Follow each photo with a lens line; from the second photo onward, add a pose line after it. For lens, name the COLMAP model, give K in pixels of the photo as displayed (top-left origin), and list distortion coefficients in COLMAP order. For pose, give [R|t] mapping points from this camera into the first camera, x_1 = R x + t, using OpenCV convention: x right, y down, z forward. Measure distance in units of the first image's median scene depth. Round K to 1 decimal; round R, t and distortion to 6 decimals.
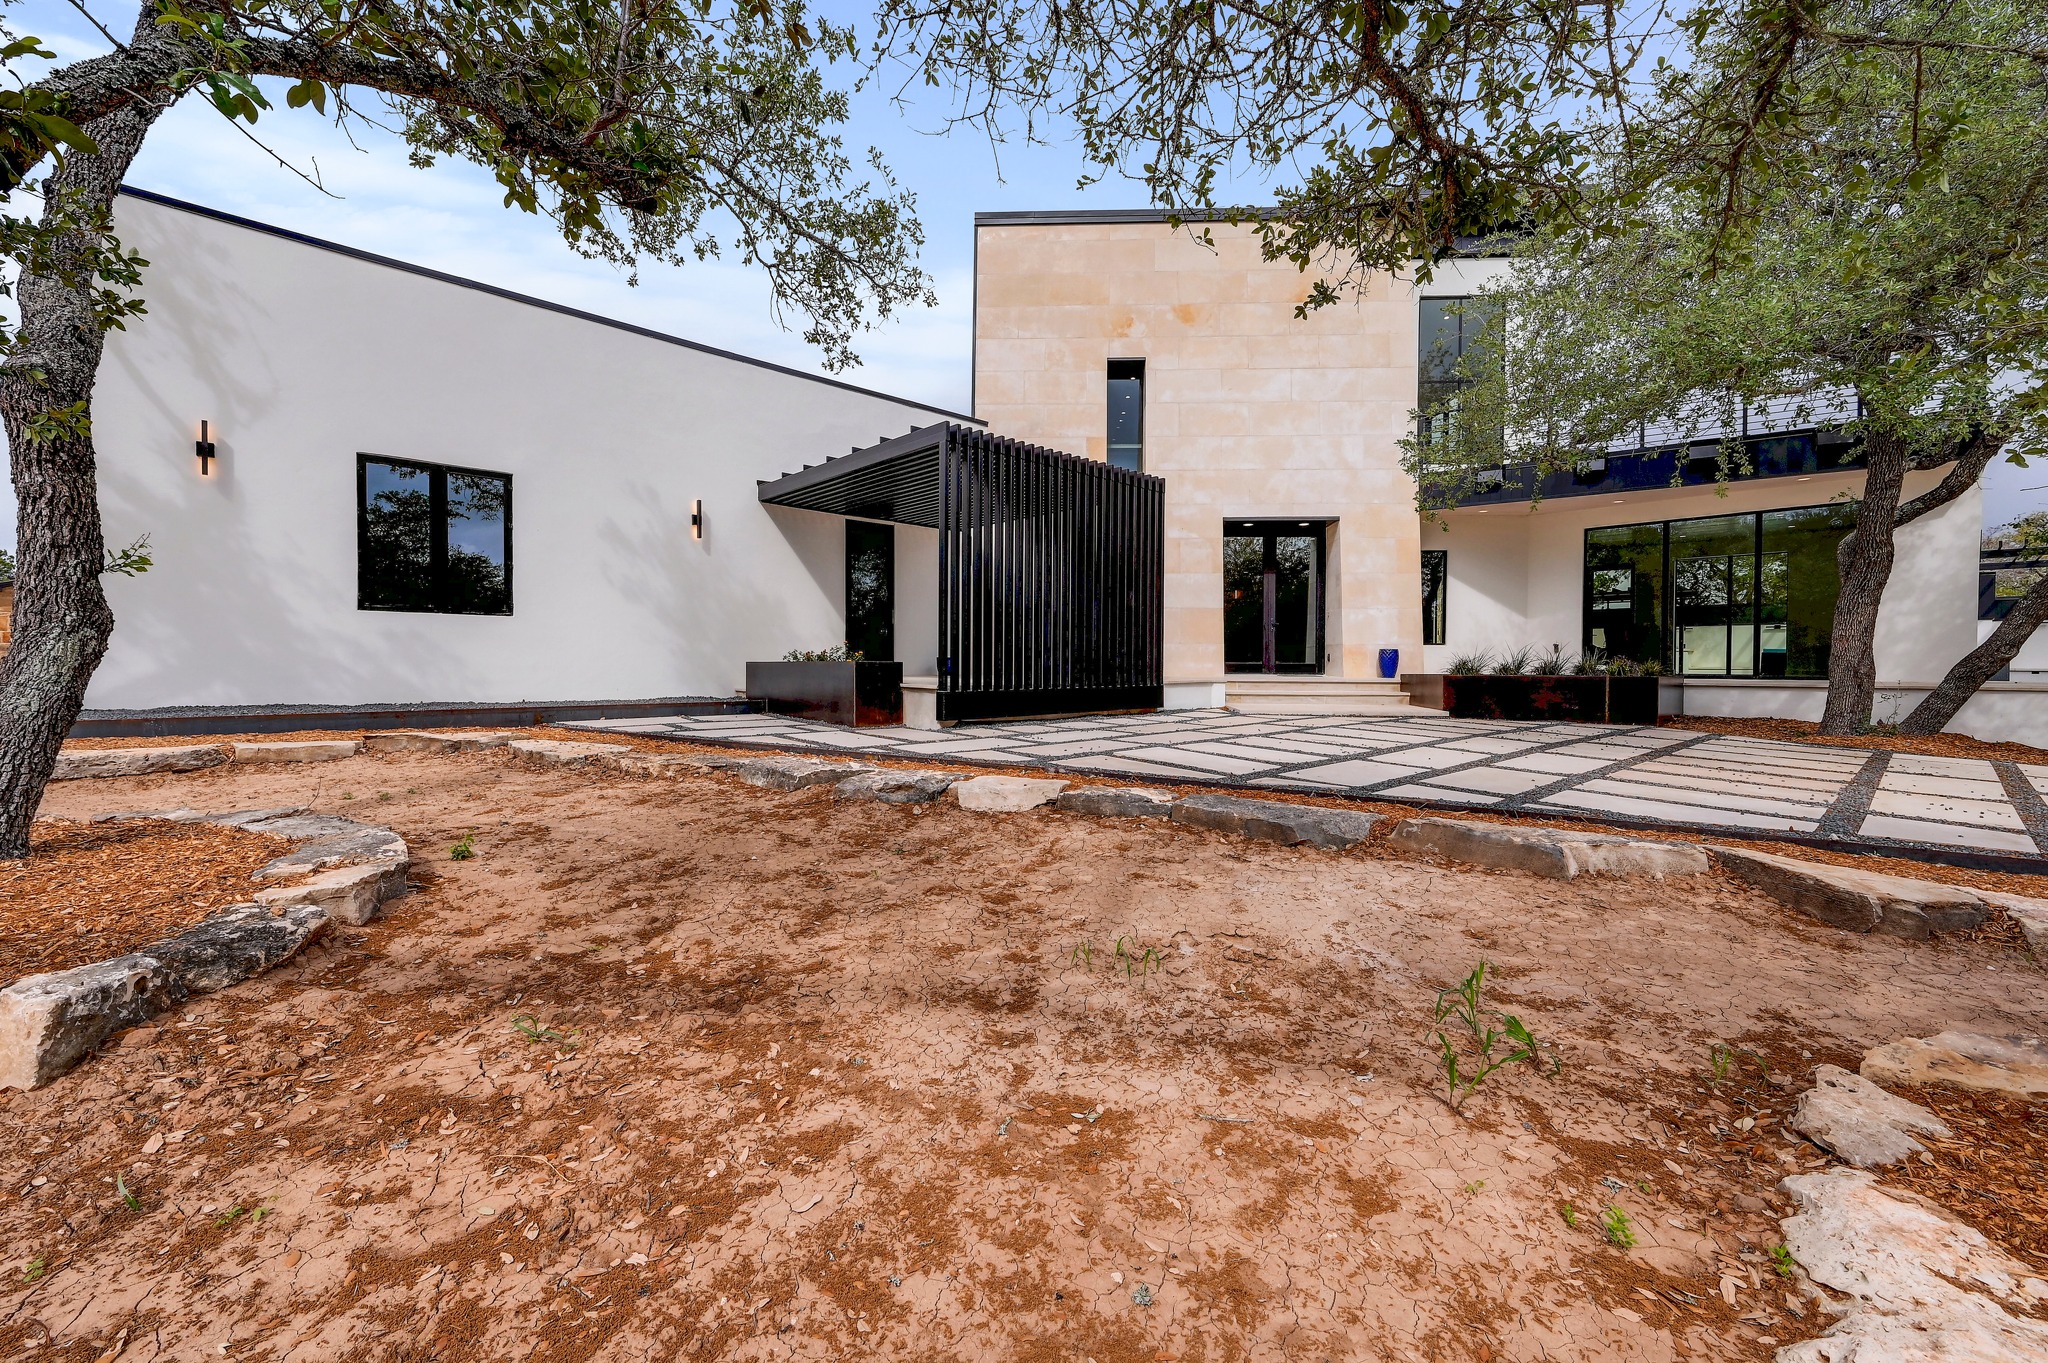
lens RADIAL K [[822.1, 0, 1024.0], [0, 822.1, 681.5], [0, 0, 1]] dist [0.009251, 0.000242]
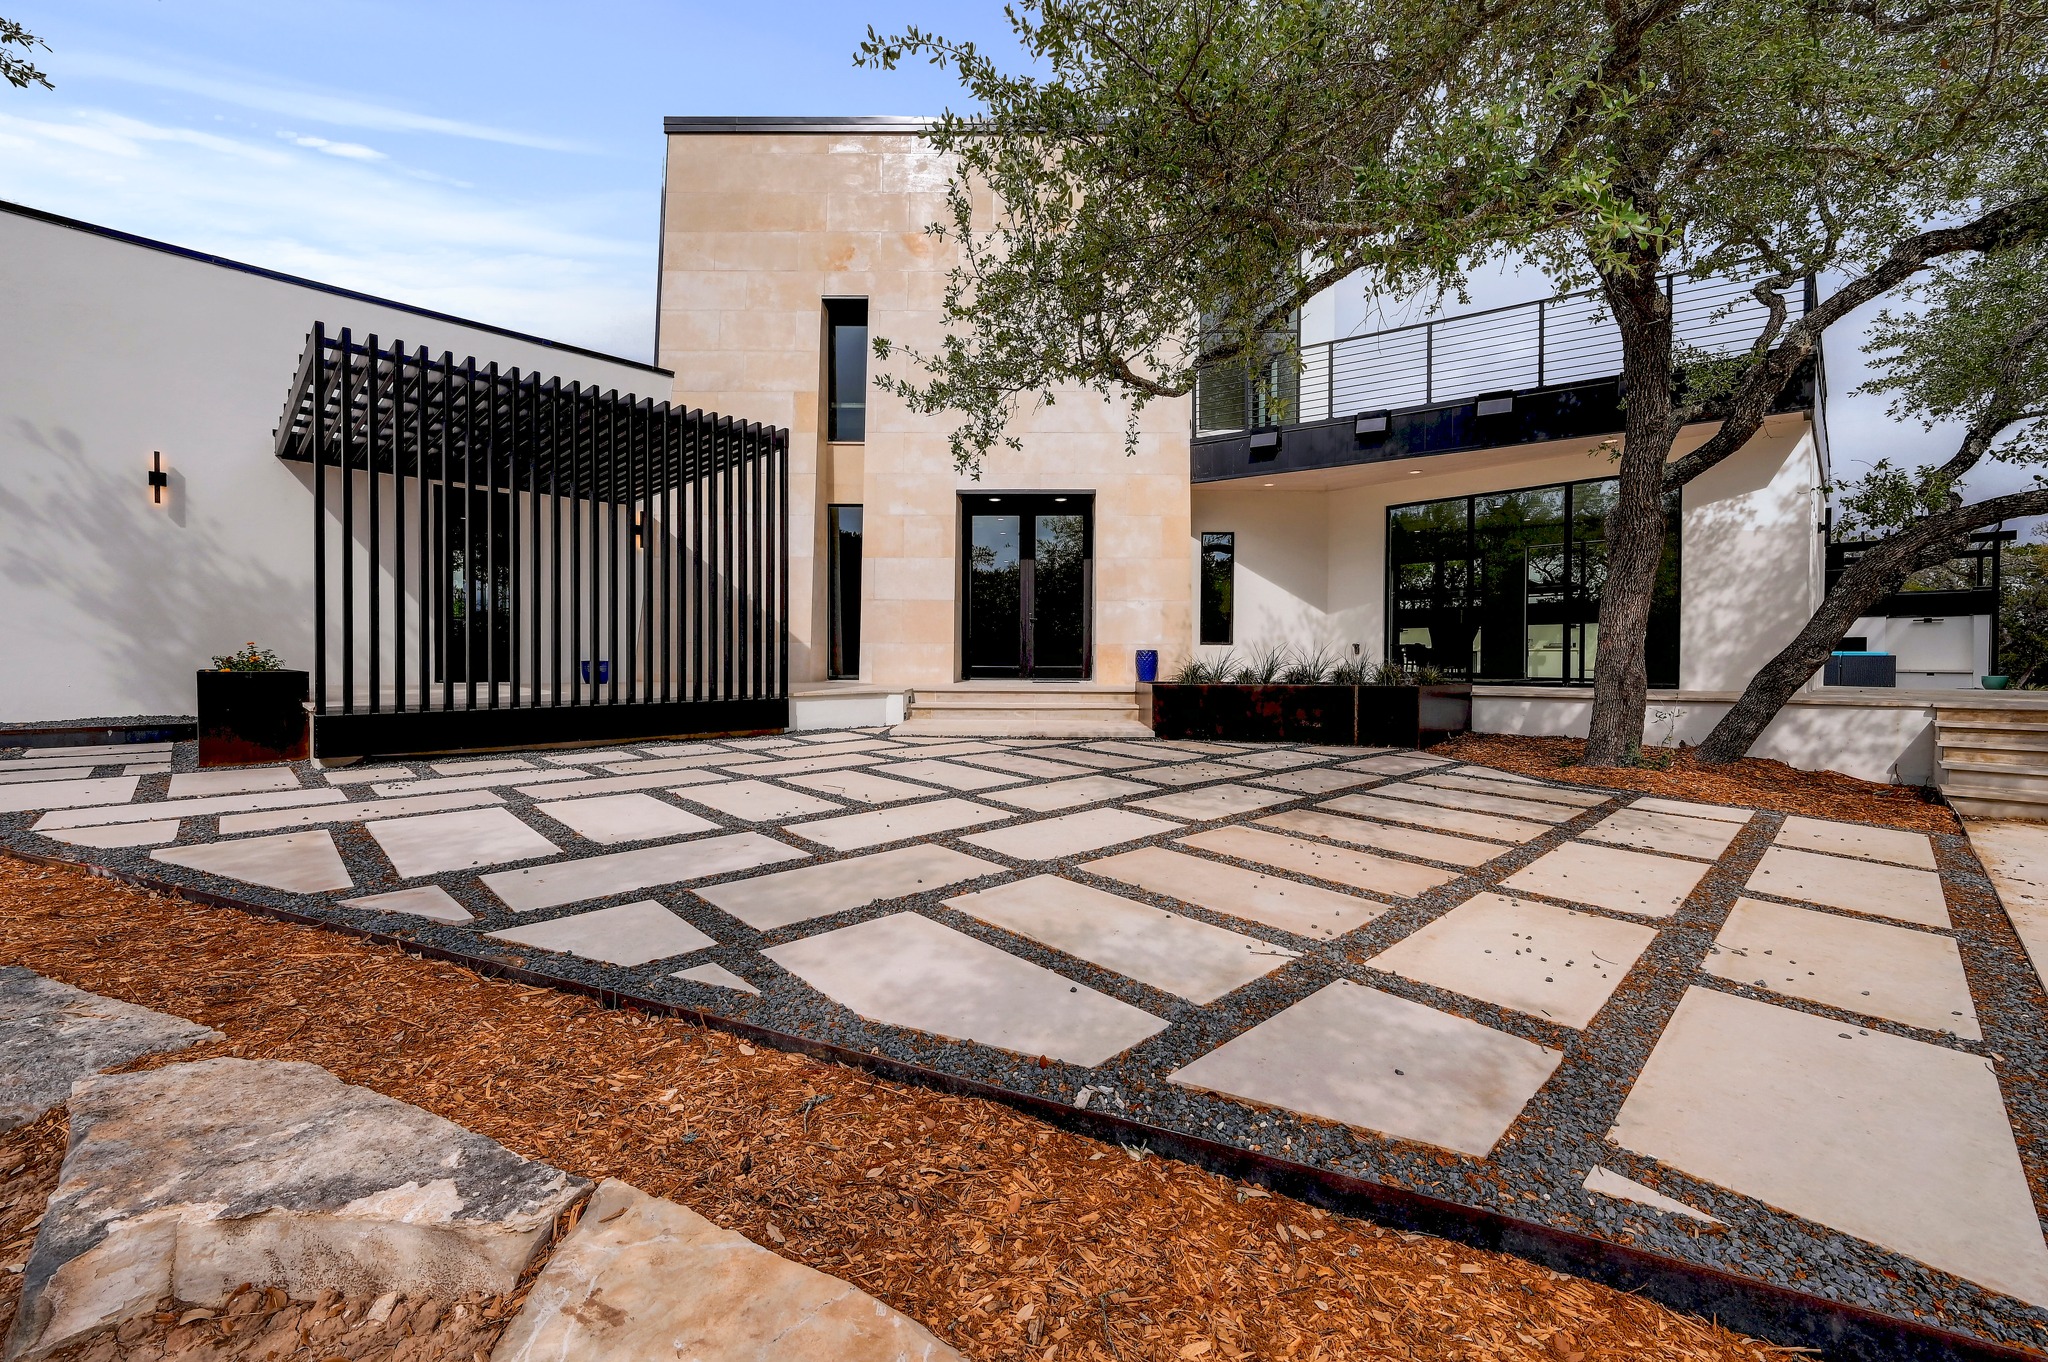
lens RADIAL K [[822.1, 0, 1024.0], [0, 822.1, 681.0], [0, 0, 1]] dist [0.009251, 0.000242]
pose [[0.999544, -0.001517, 0.030150, 0.283856], [0.001428, 0.999995, 0.002975, -0.010105], [-0.030154, -0.002931, 0.999541, 0.172523]]
